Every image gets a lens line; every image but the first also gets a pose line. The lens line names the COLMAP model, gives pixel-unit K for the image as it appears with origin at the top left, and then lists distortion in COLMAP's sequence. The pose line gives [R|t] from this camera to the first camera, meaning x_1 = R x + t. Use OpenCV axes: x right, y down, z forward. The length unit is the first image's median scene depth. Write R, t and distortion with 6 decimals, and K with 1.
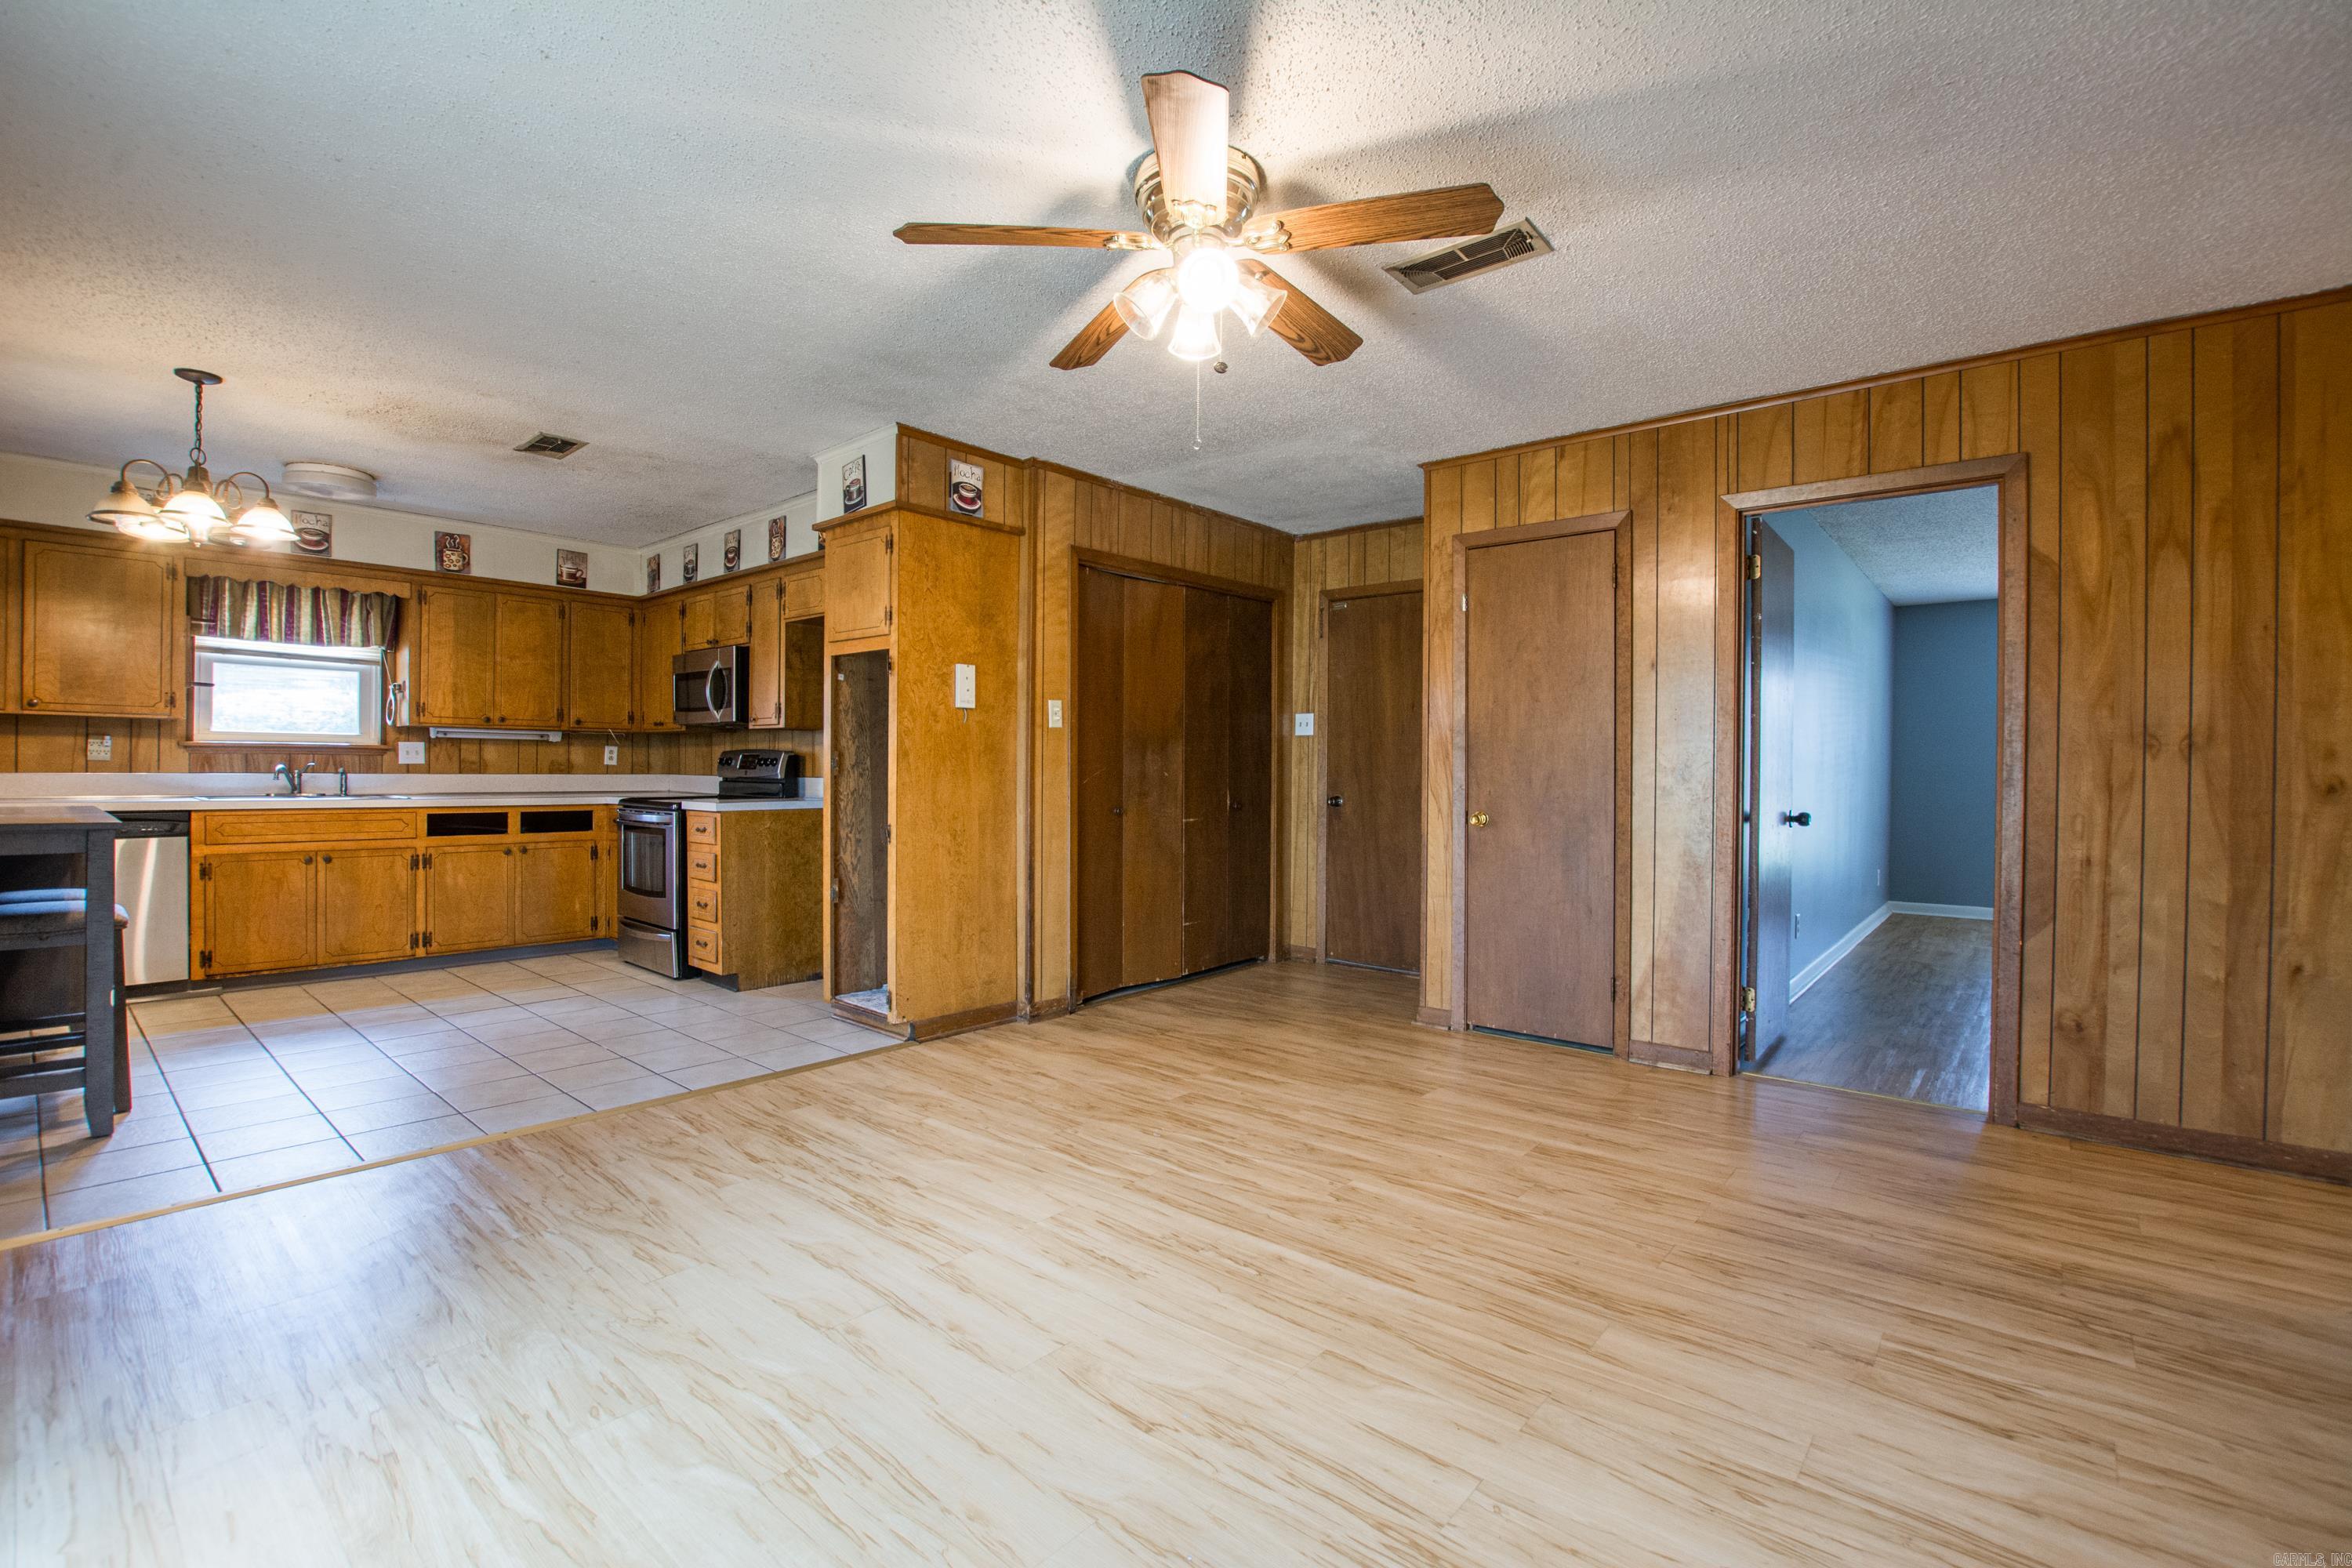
lens RADIAL K [[1059.8, 0, 1234.3], [0, 1059.8, 782.8], [0, 0, 1]] dist [-0.041776, 0.000018]
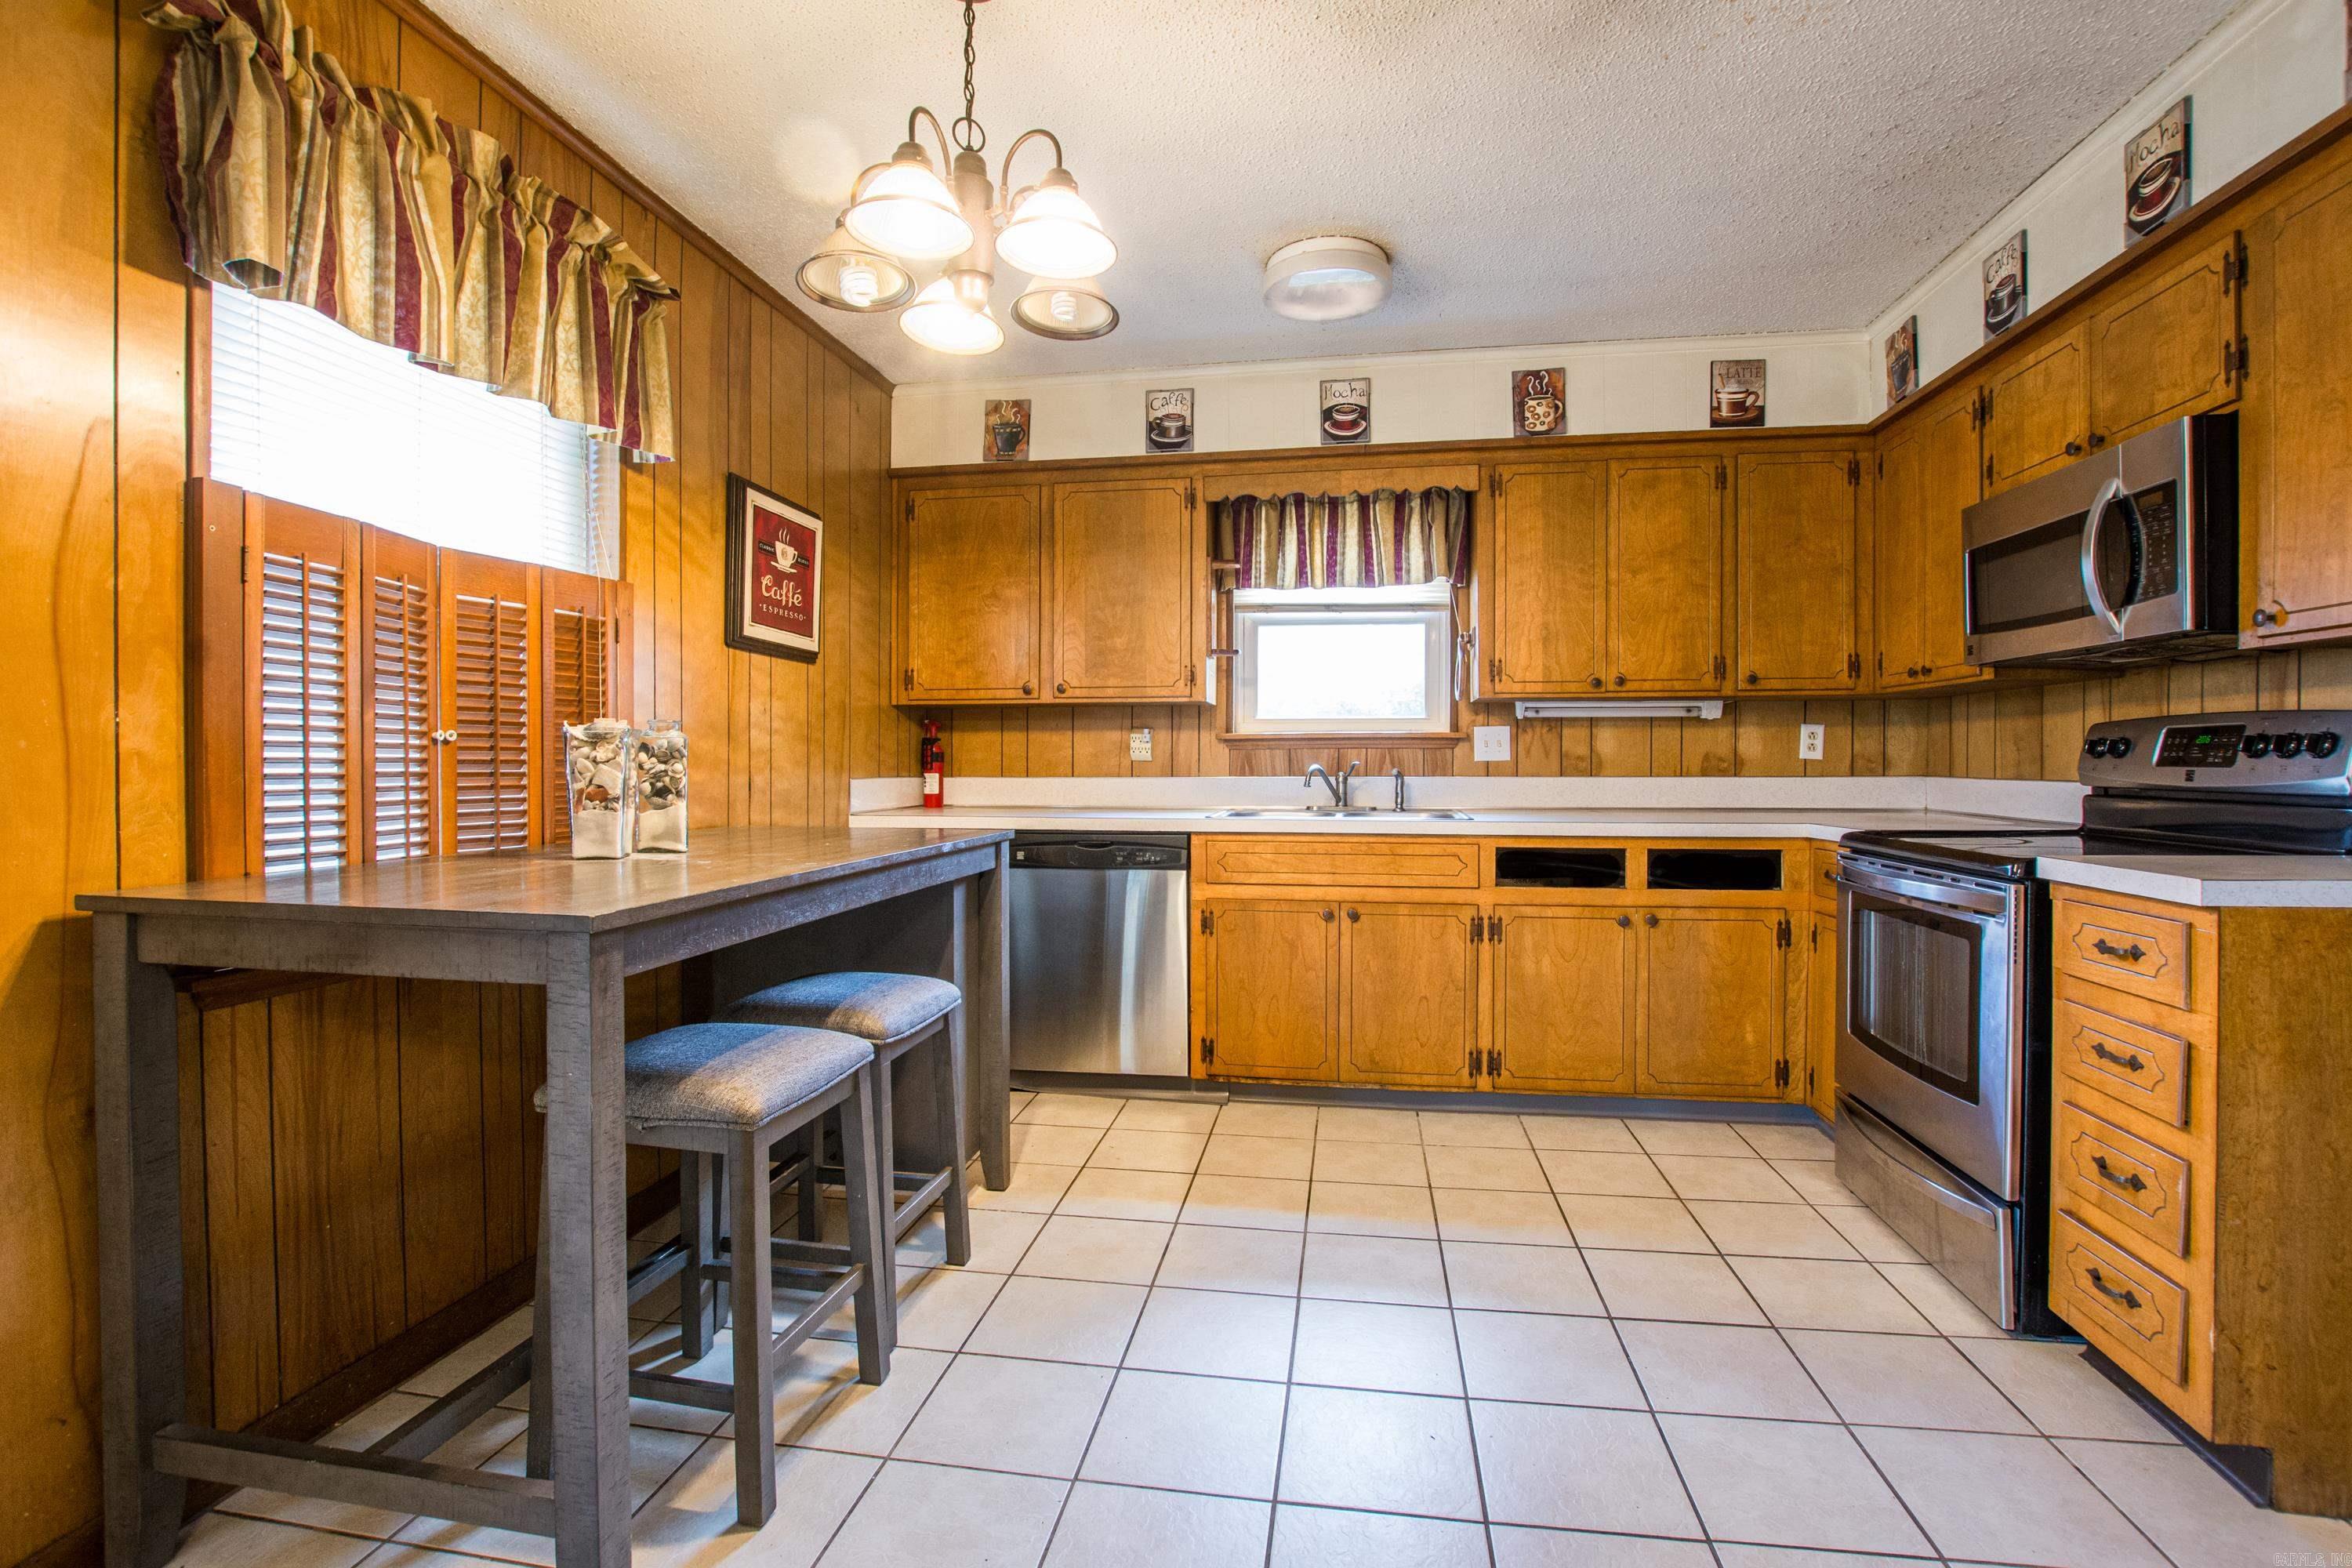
lens RADIAL K [[1086.3, 0, 1186.3], [0, 1086.3, 772.9], [0, 0, 1]] dist [-0.010458, 0.001802]
pose [[0.503864, -0.002915, -0.863778, -0.344785], [-0.002188, 0.999987, -0.004651, -0.008482], [0.863780, 0.004233, 0.503851, 0.546599]]
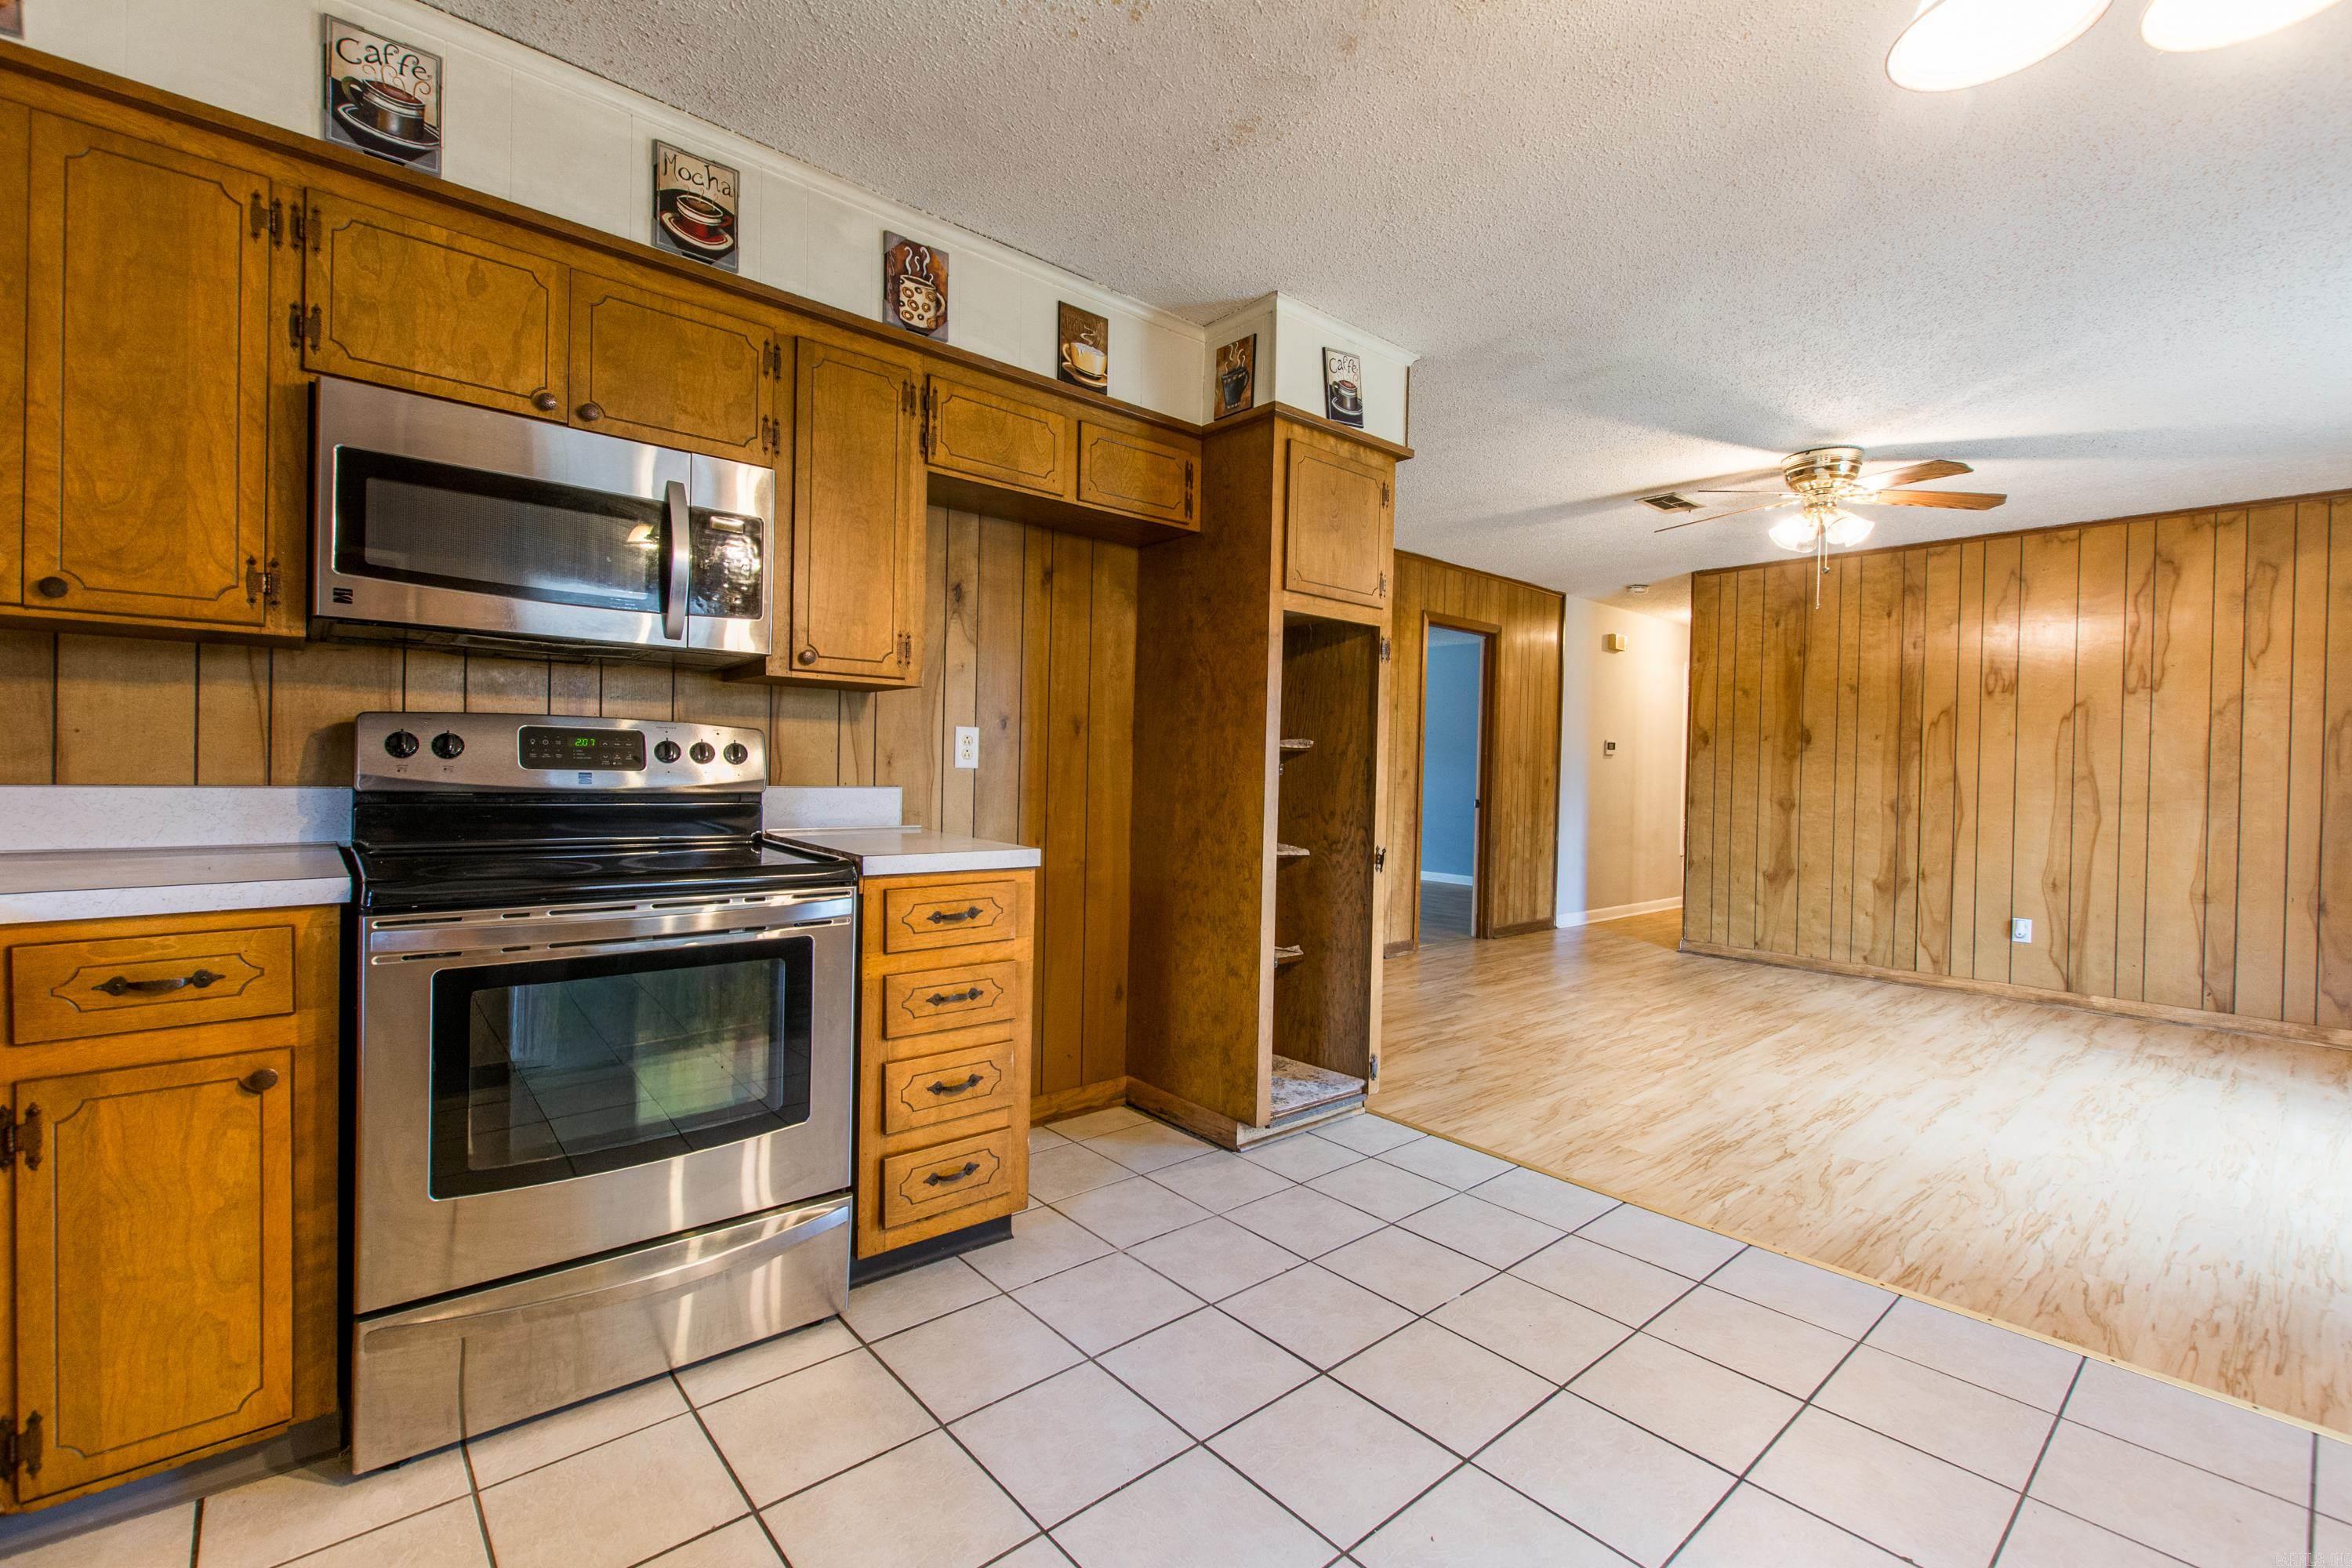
lens RADIAL K [[1012.8, 0, 1176.0], [0, 1012.8, 784.0], [0, 0, 1]] dist [-0.001388, 0.000137]
pose [[0.164505, -0.019629, 0.986181, -0.873403], [-0.008236, 0.999740, 0.021273, -0.018385], [-0.986342, -0.011622, 0.164301, 0.807448]]
